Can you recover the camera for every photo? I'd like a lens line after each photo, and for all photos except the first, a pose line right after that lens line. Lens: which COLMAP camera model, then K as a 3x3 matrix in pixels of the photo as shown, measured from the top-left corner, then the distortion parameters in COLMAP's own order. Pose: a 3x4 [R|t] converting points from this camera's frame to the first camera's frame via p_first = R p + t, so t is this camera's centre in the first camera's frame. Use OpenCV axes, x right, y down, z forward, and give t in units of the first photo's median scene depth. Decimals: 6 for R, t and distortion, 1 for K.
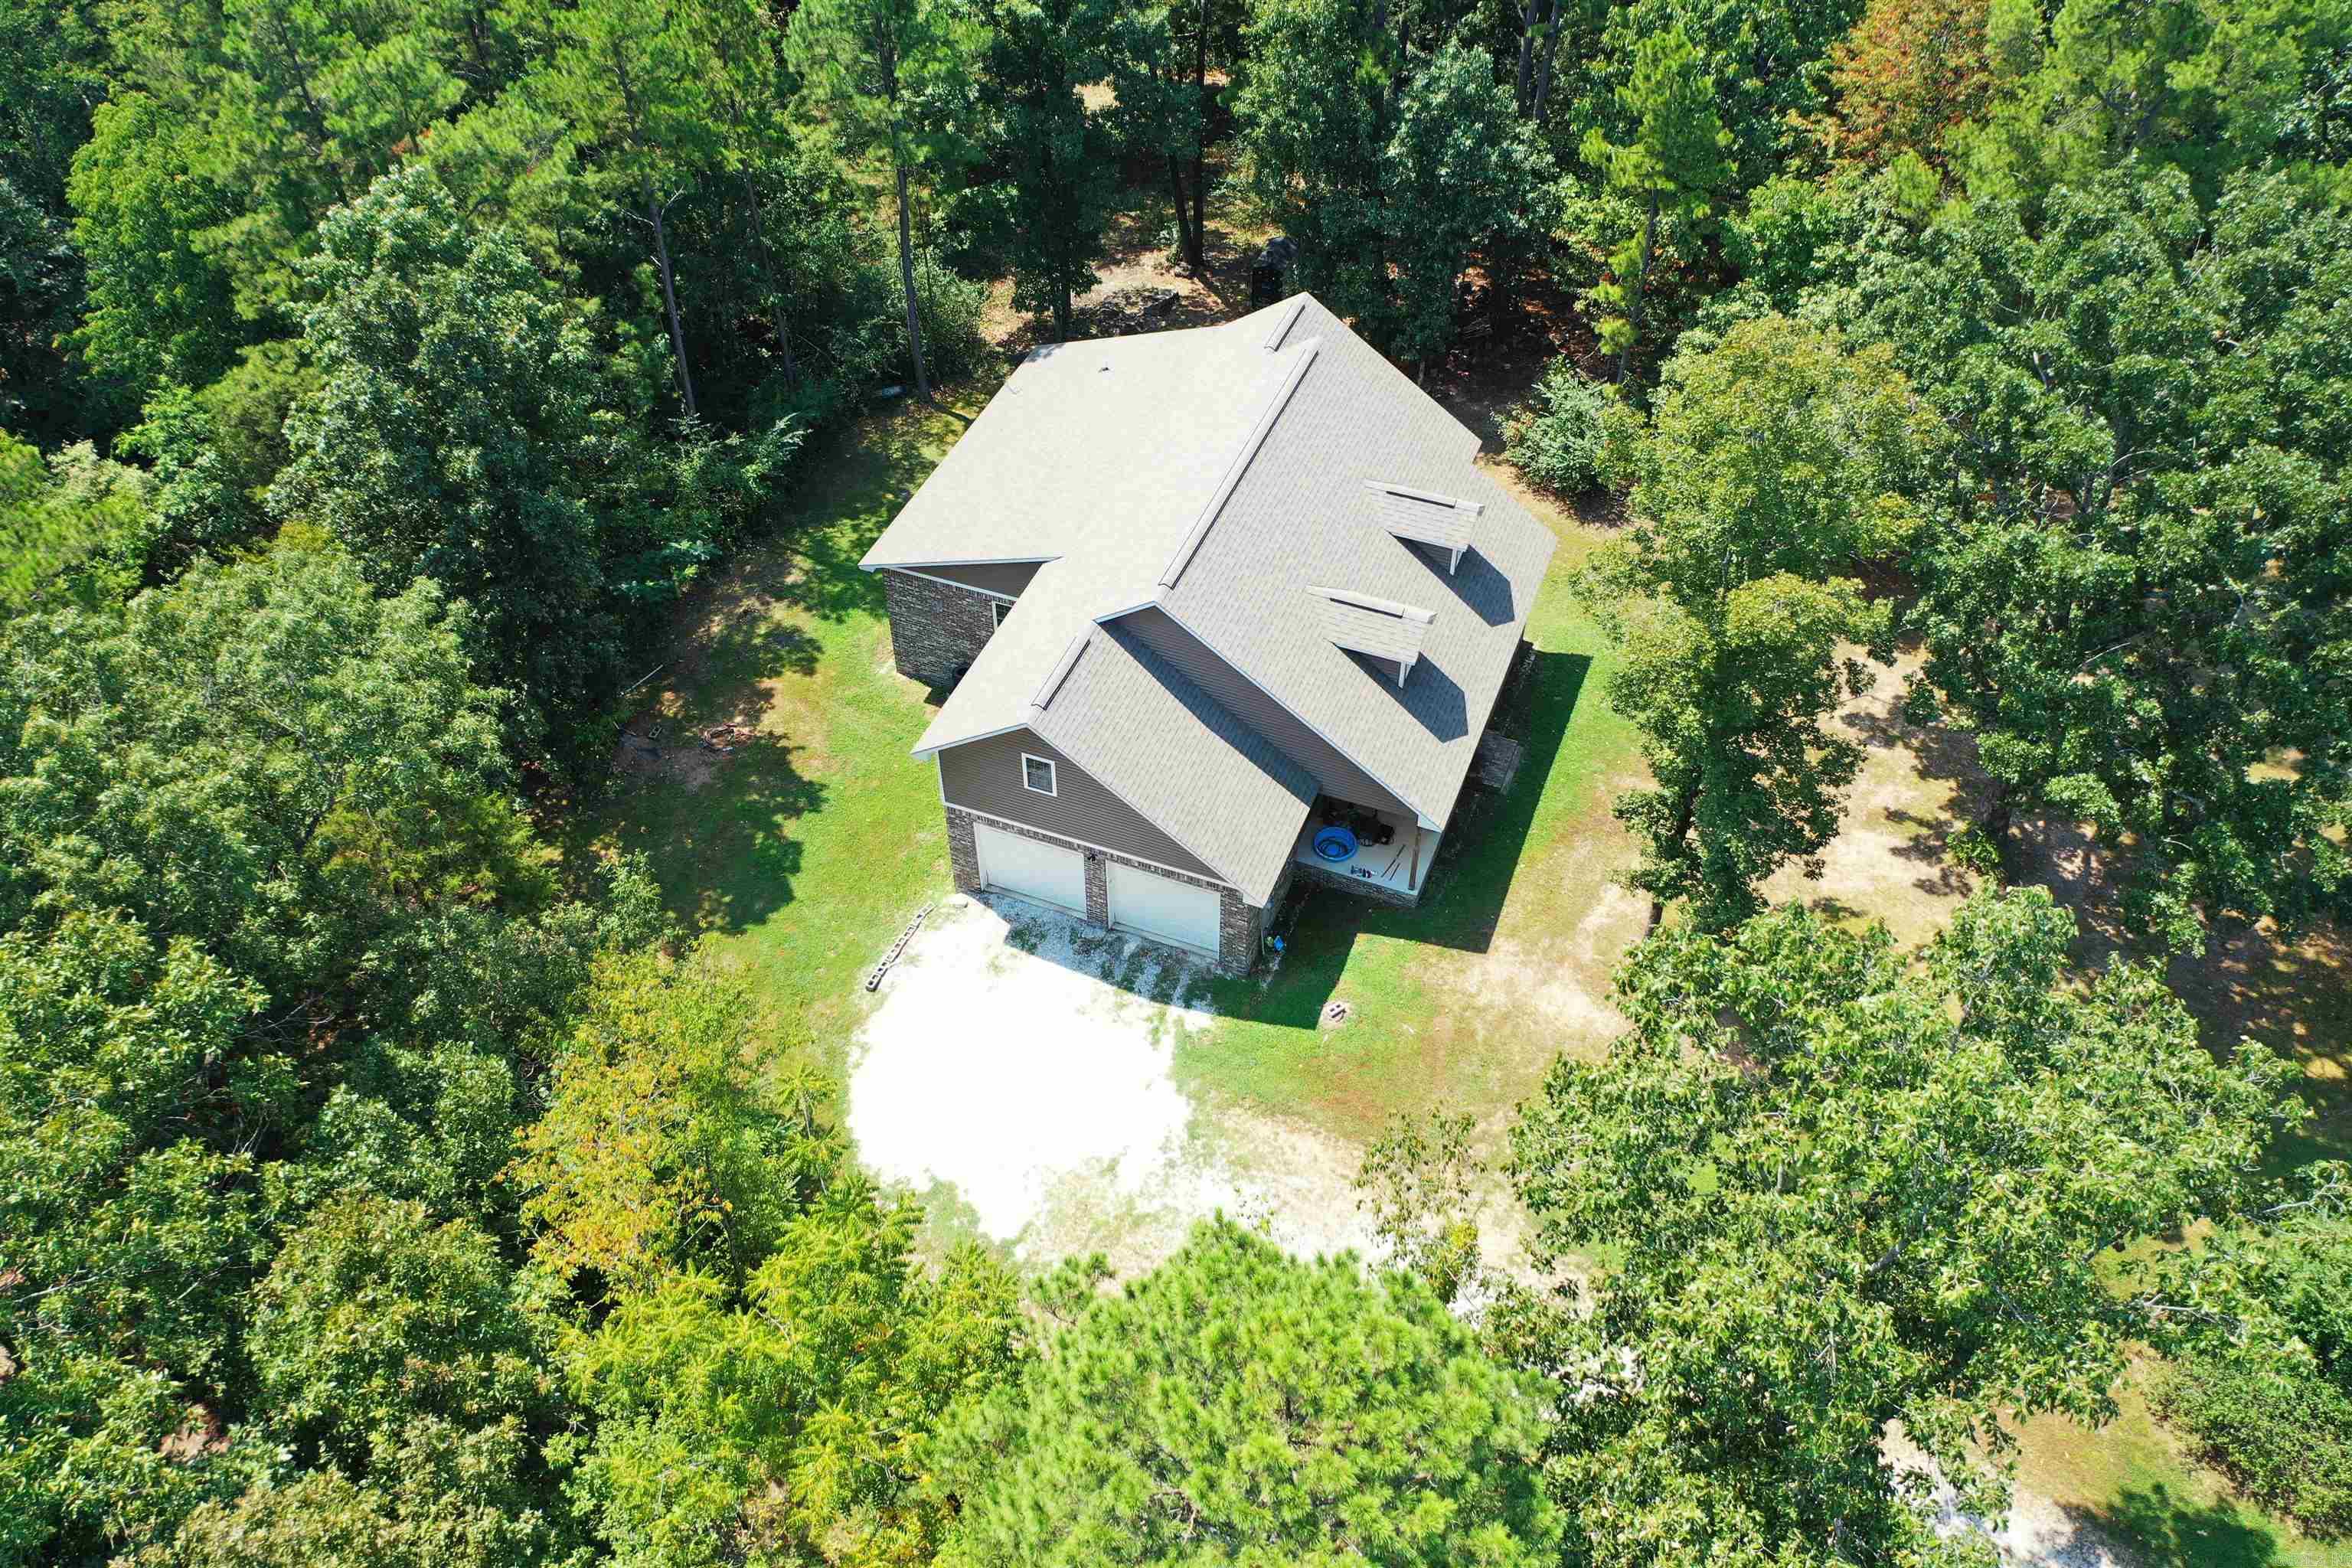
lens RADIAL K [[1899.9, 0, 1178.4], [0, 1899.9, 782.1], [0, 0, 1]] dist [-0.004633, -0.004513]
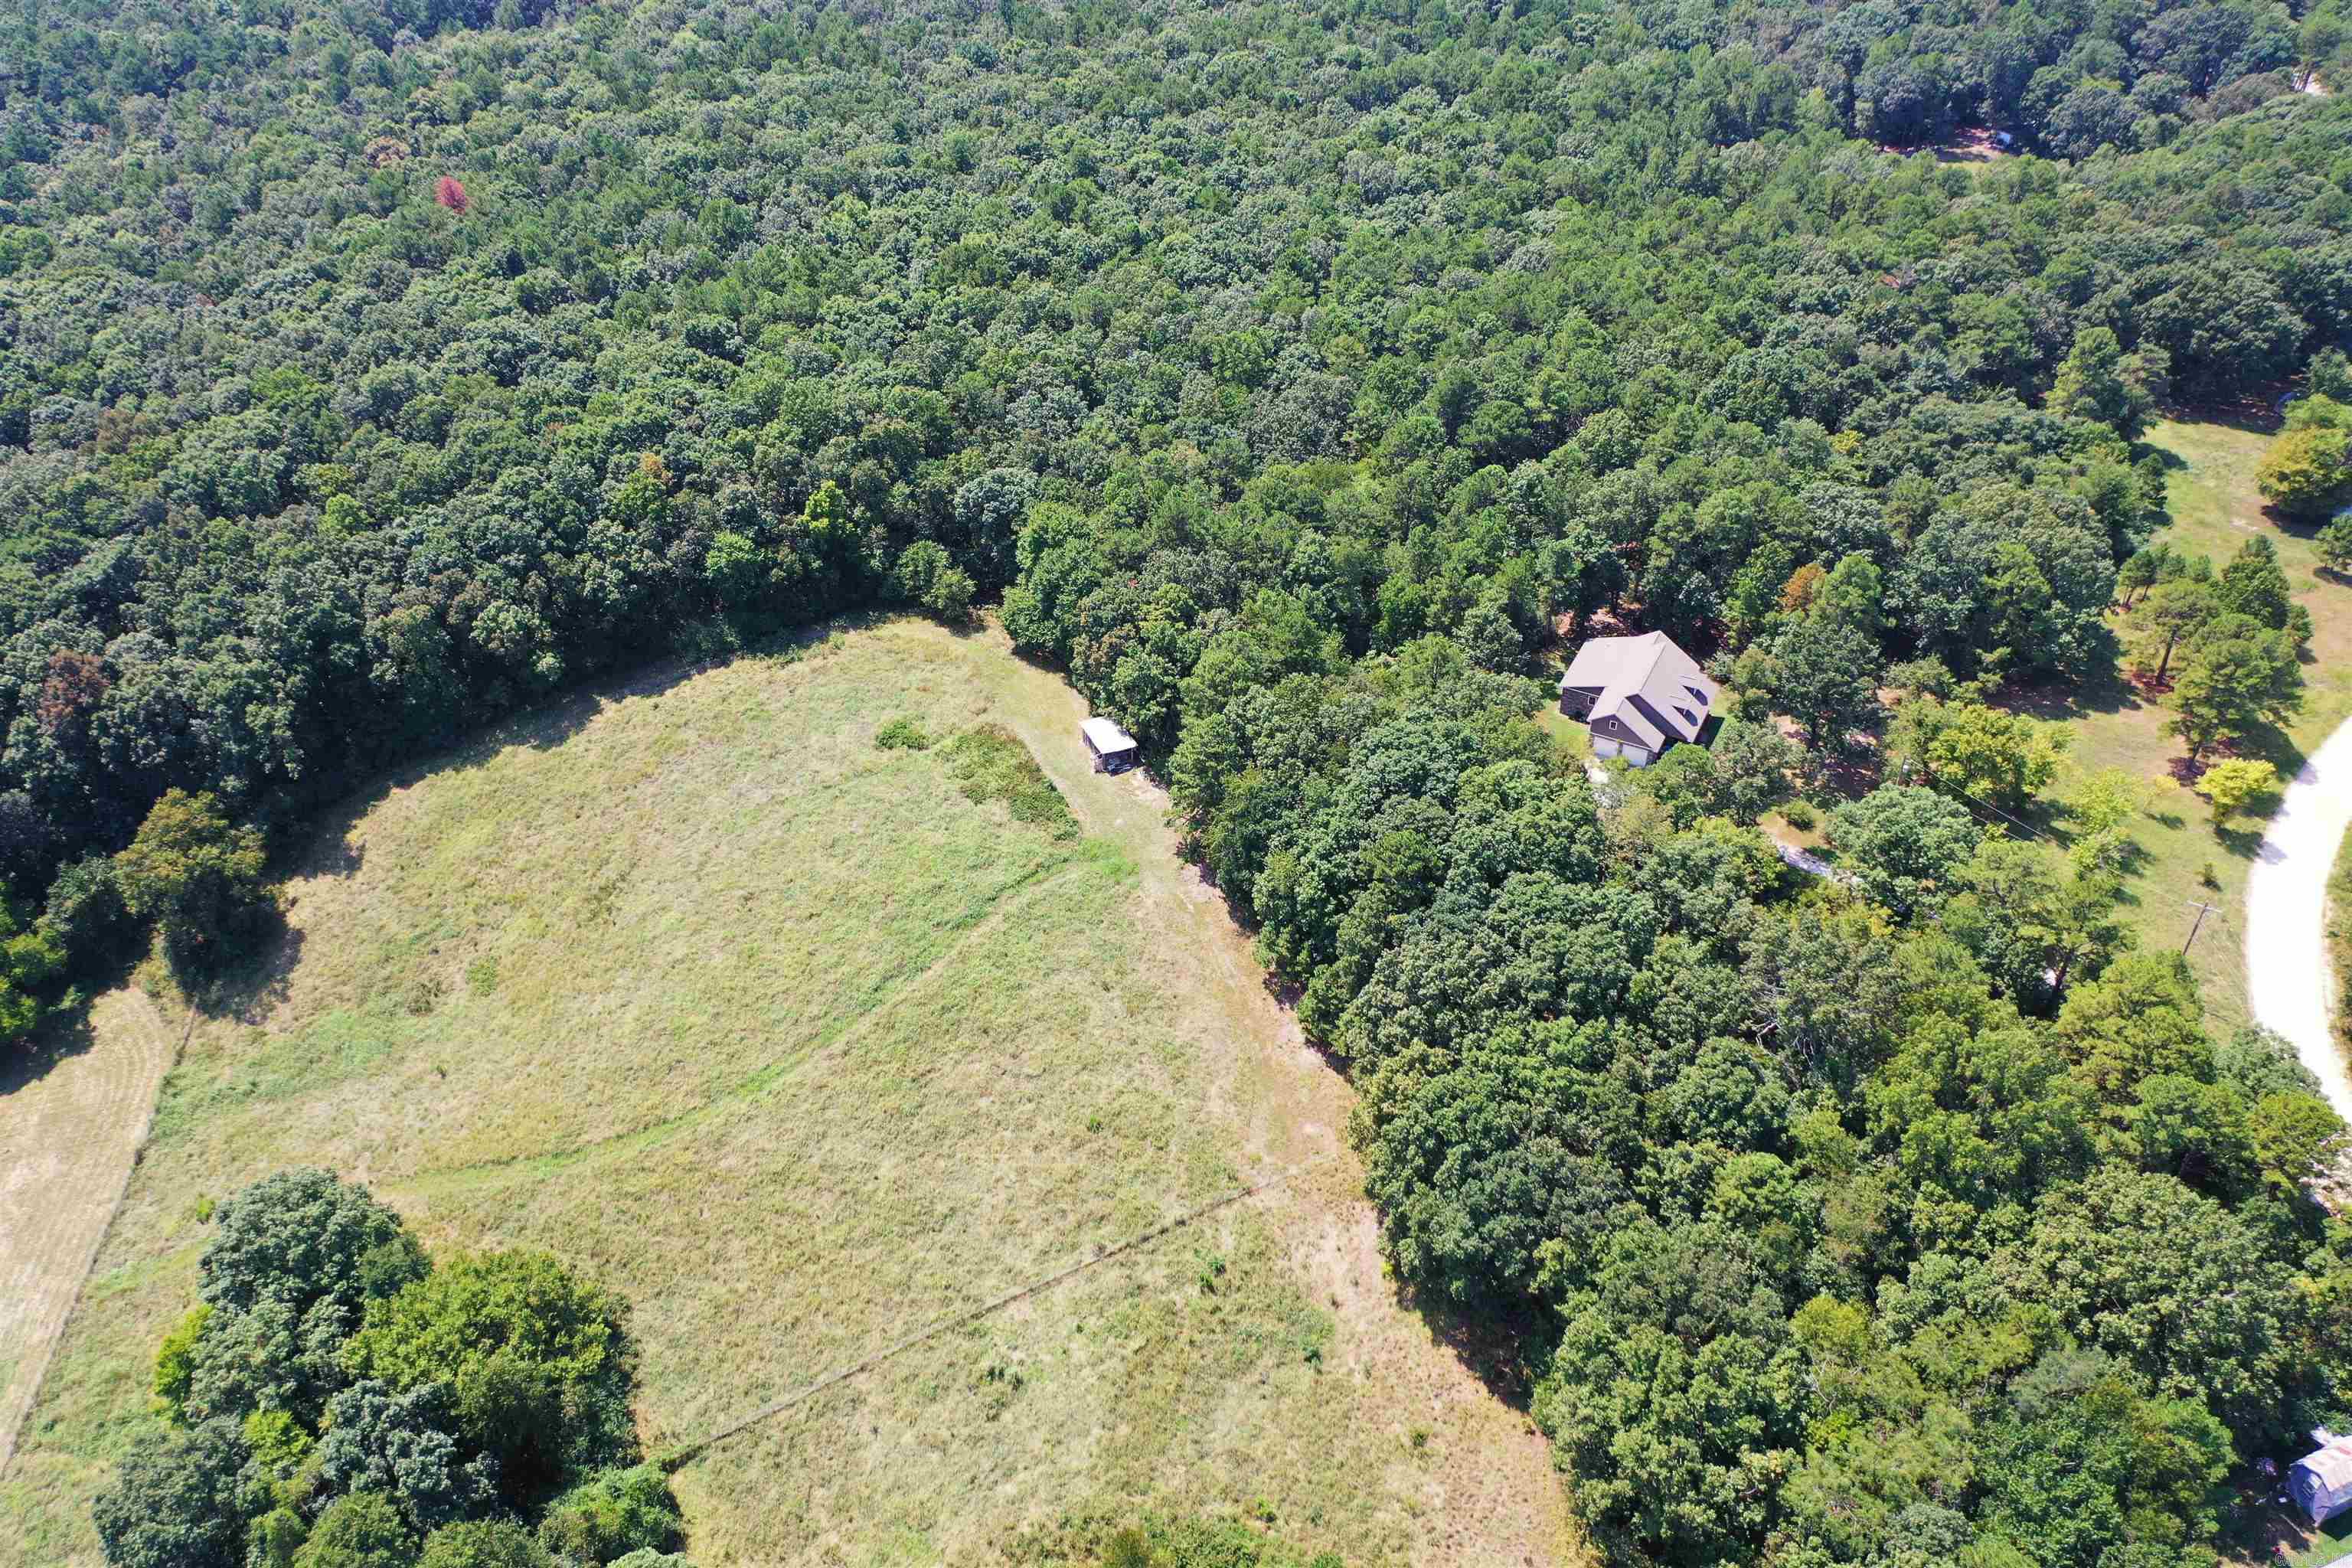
lens RADIAL K [[1899.9, 0, 1174.7], [0, 1899.9, 786.3], [0, 0, 1]] dist [-0.004633, -0.004513]
pose [[0.994548, 0.050260, -0.091373, -0.622204], [-0.060407, 0.991880, -0.111915, 0.645975], [0.085006, 0.116824, 0.989508, -3.344830]]
